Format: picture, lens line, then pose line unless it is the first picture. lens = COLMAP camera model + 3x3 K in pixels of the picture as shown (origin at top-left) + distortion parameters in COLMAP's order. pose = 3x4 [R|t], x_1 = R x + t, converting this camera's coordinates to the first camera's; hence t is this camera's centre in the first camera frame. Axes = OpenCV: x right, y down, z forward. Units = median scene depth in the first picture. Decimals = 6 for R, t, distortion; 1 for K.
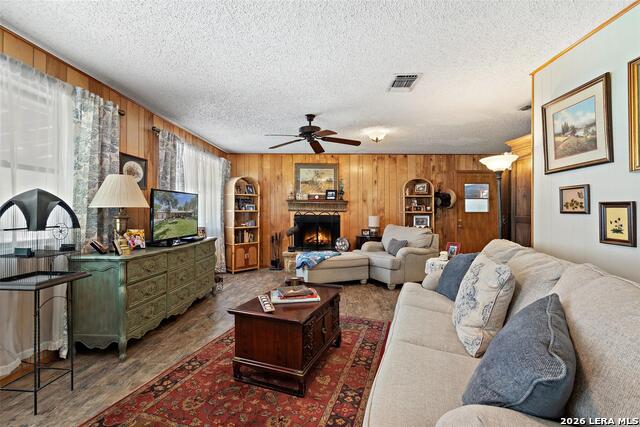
lens RADIAL K [[290.0, 0, 320.0], [0, 290.0, 213.5], [0, 0, 1]] dist [0.001131, 0.000245]
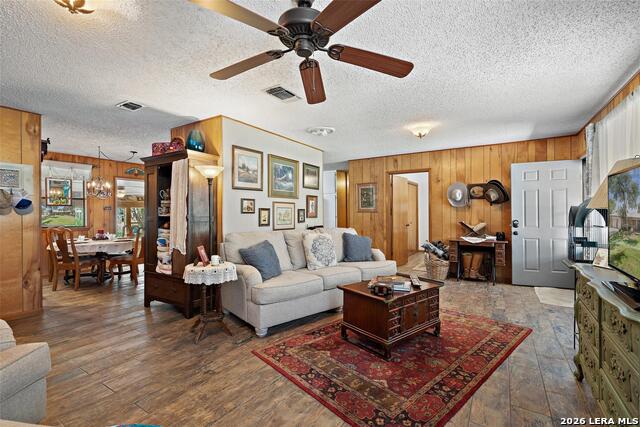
lens RADIAL K [[290.0, 0, 320.0], [0, 290.0, 213.5], [0, 0, 1]] dist [0.001131, 0.000245]
pose [[-0.865588, -0.004655, 0.500735, -0.477217], [0.000911, 0.999941, 0.010870, -0.019444], [-0.500756, 0.009865, -0.865532, 2.400626]]
